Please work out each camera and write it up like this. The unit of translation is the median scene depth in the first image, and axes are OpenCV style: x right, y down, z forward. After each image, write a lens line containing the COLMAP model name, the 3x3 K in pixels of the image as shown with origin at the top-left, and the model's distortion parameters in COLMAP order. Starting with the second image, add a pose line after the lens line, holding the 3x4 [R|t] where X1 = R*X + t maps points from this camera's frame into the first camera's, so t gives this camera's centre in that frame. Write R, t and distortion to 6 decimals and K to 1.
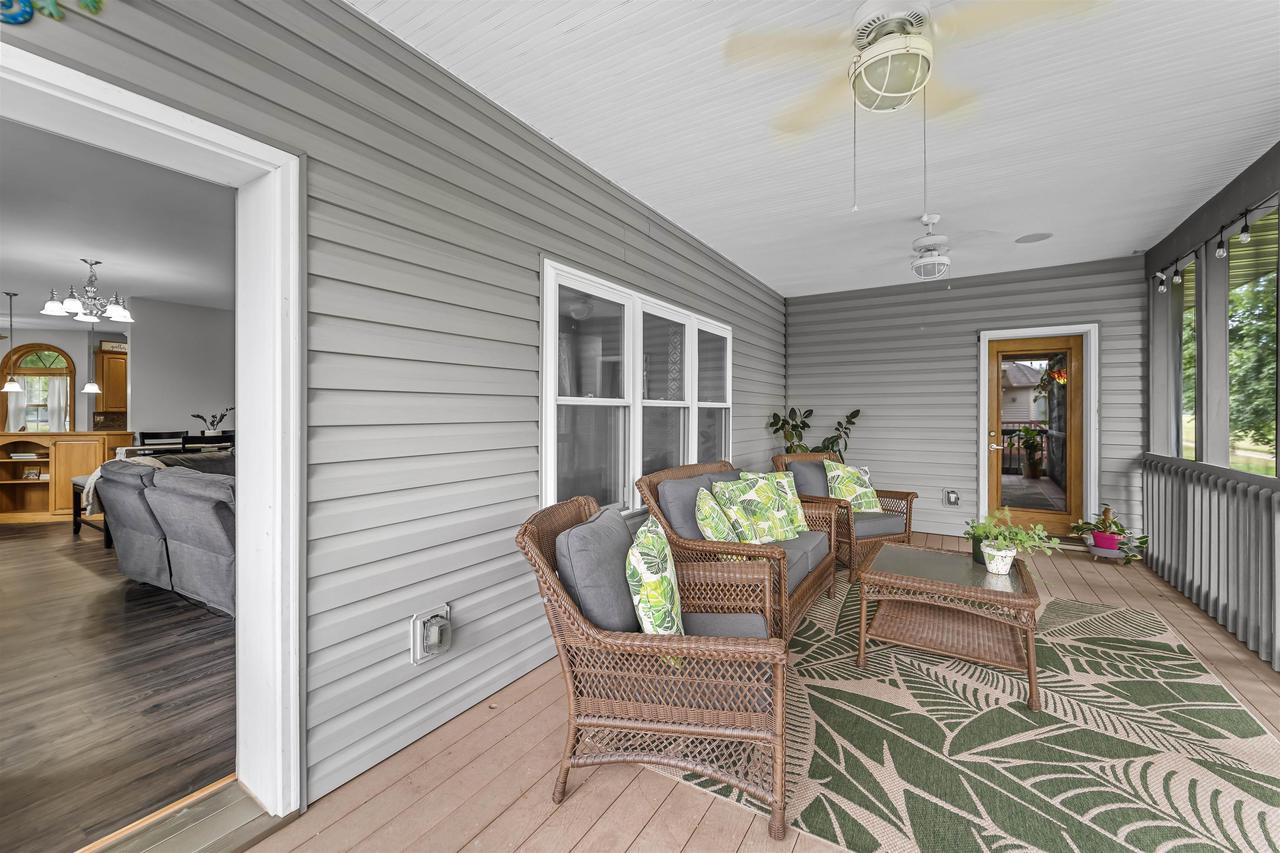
lens RADIAL K [[517.2, 0, 639.0], [0, 517.2, 414.6], [0, 0, 1]] dist [-0.002225, -0.000388]
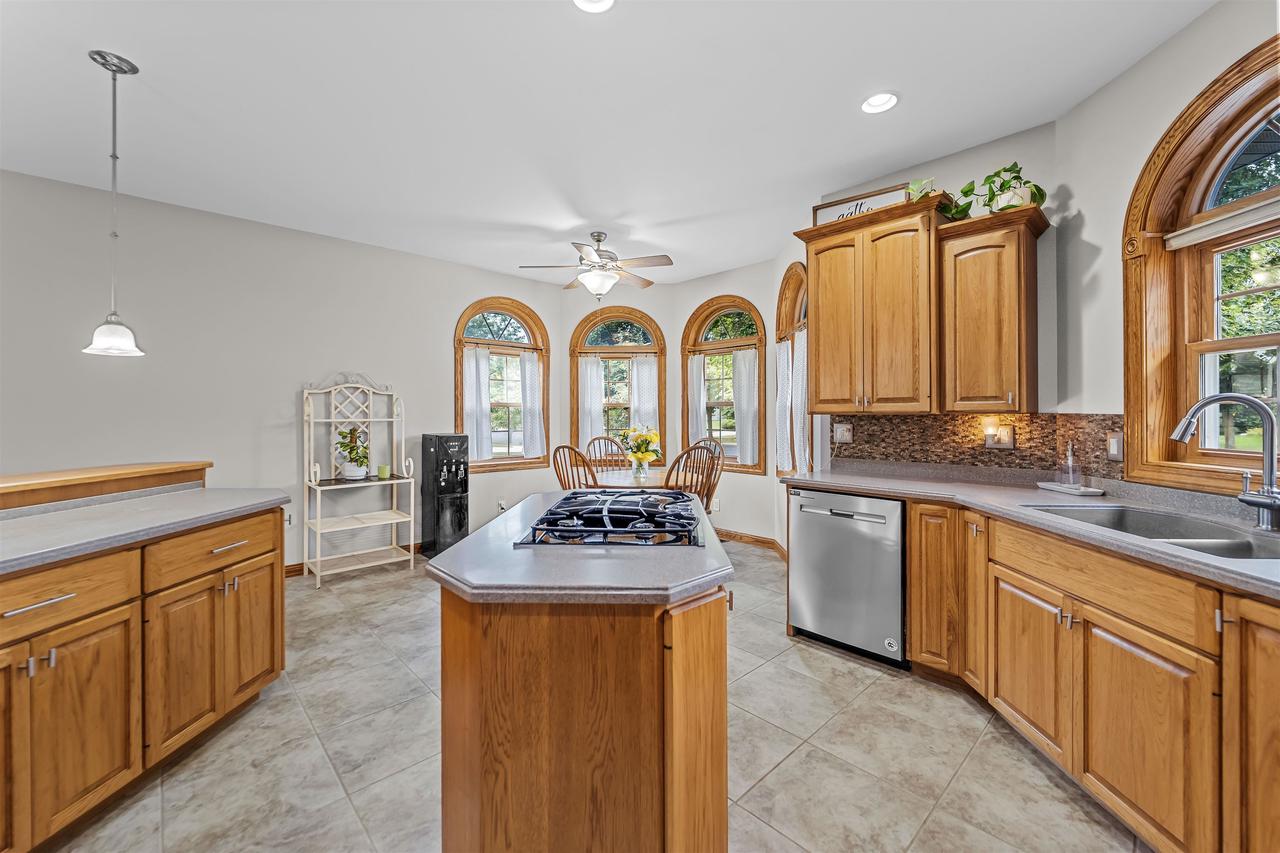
lens RADIAL K [[513.6, 0, 642.3], [0, 513.6, 411.5], [0, 0, 1]] dist [0.001718, 0.000219]
pose [[-0.259350, -0.004598, -0.965773, -1.405964], [0.002821, 0.999981, -0.005518, -0.011341], [0.965779, -0.004156, -0.259332, 1.988725]]
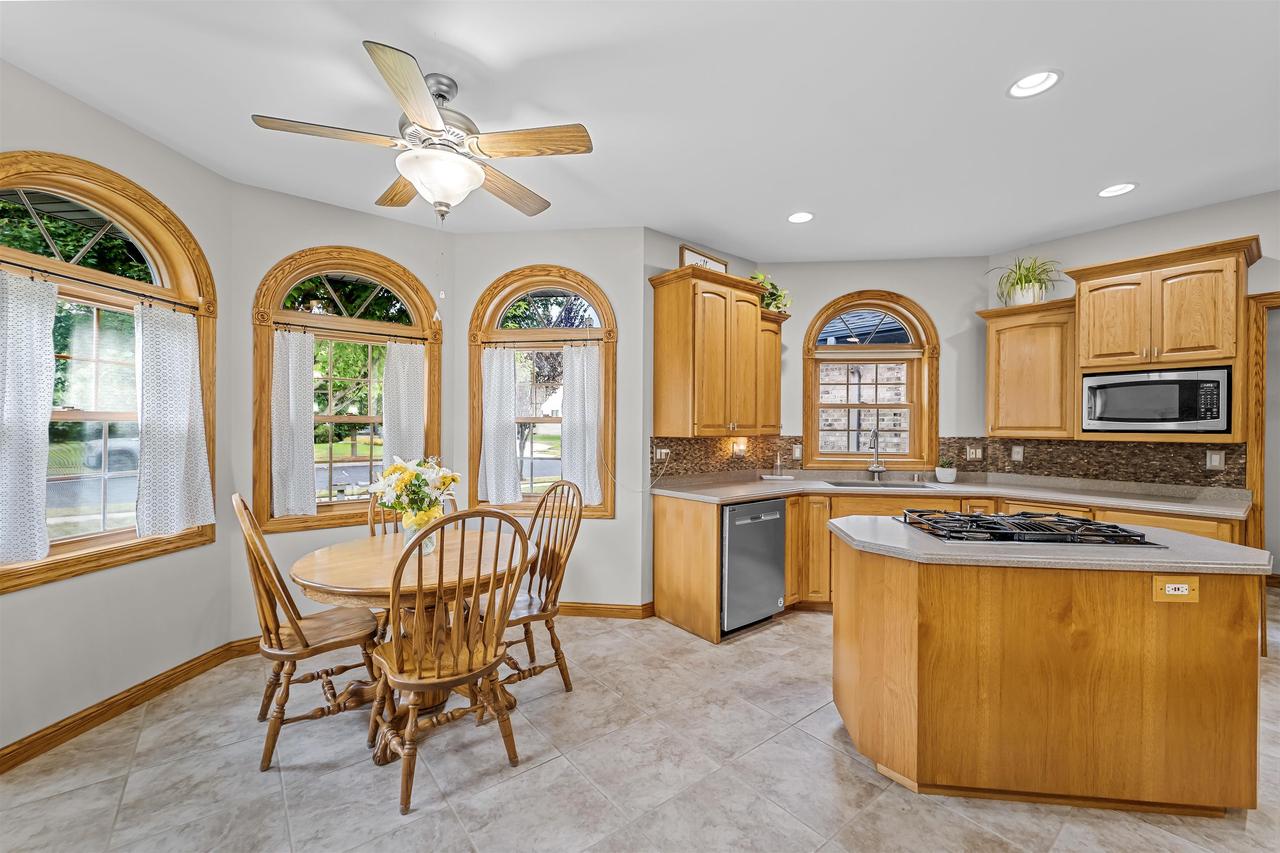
lens RADIAL K [[516.0, 0, 640.0], [0, 516.0, 426.5], [0, 0, 1]] dist [0.001546, -0.000130]
pose [[0.941303, 0.004326, -0.337534, -1.932816], [-0.003673, 0.999990, 0.002573, -0.028113], [0.337542, -0.001182, 0.941310, 1.319834]]
